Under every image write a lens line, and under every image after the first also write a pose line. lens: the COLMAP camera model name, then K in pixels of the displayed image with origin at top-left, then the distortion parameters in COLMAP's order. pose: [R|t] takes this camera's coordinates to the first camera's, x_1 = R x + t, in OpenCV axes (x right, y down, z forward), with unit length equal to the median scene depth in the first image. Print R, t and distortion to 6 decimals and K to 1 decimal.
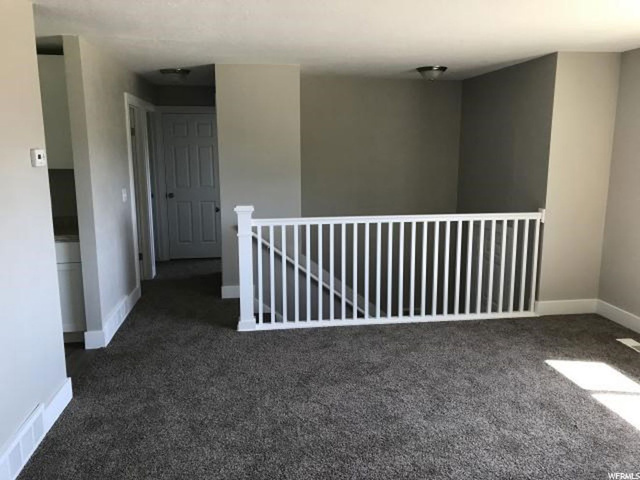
lens RADIAL K [[525.4, 0, 320.6], [0, 525.4, 236.5], [0, 0, 1]] dist [0.034414, -0.037052]
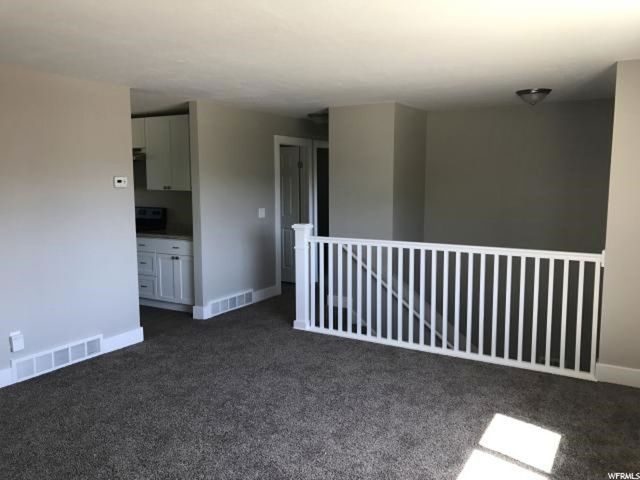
lens RADIAL K [[525.4, 0, 320.6], [0, 525.4, 236.5], [0, 0, 1]] dist [0.034414, -0.037052]
pose [[0.780149, 0.071732, -0.621467, 0.641652], [-0.104497, 0.994390, -0.016403, -0.015048], [0.616804, 0.077738, 0.783268, 0.083656]]
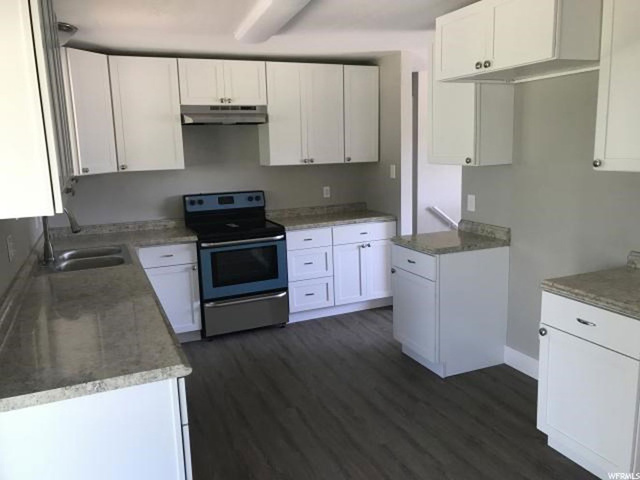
lens RADIAL K [[525.4, 0, 320.6], [0, 525.4, 236.5], [0, 0, 1]] dist [0.034414, -0.037052]
pose [[0.963002, -0.070791, 0.260029, -0.819759], [0.071414, 0.997422, 0.007063, 0.021554], [-0.259859, 0.011768, 0.965575, -0.102751]]
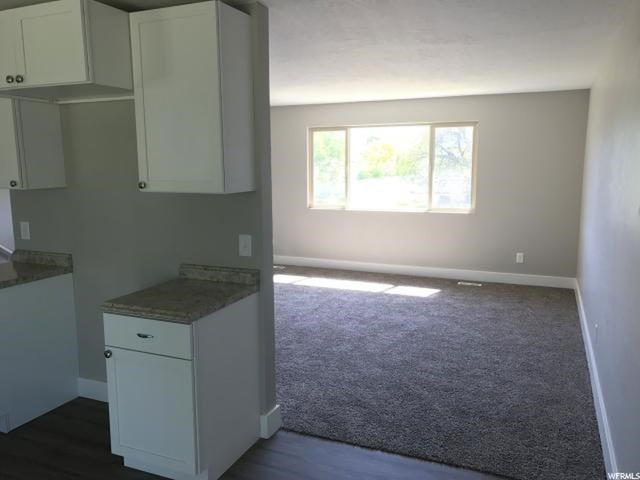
lens RADIAL K [[525.4, 0, 320.6], [0, 525.4, 236.5], [0, 0, 1]] dist [0.034414, -0.037052]
pose [[0.513733, -0.119336, 0.849610, -0.796709], [0.150672, 0.987438, 0.047589, 0.028206], [-0.844616, 0.103564, 0.525260, -0.116273]]
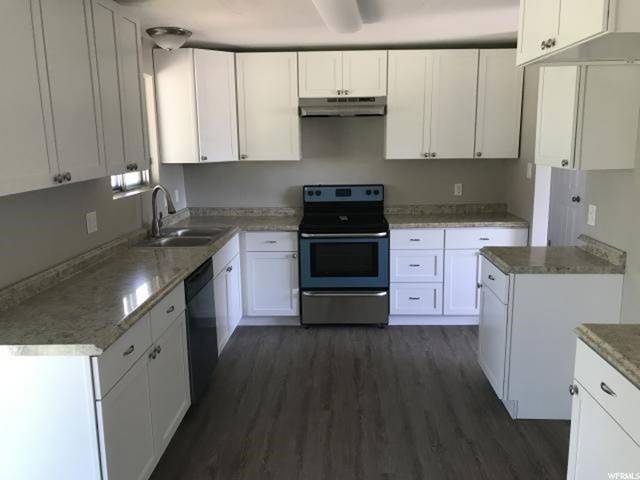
lens RADIAL K [[525.4, 0, 320.6], [0, 525.4, 236.5], [0, 0, 1]] dist [0.034414, -0.037052]
pose [[0.984272, 0.022932, -0.175167, -0.581644], [-0.020264, 0.999650, 0.017006, 0.014261], [0.175495, -0.013189, 0.984392, -0.082312]]
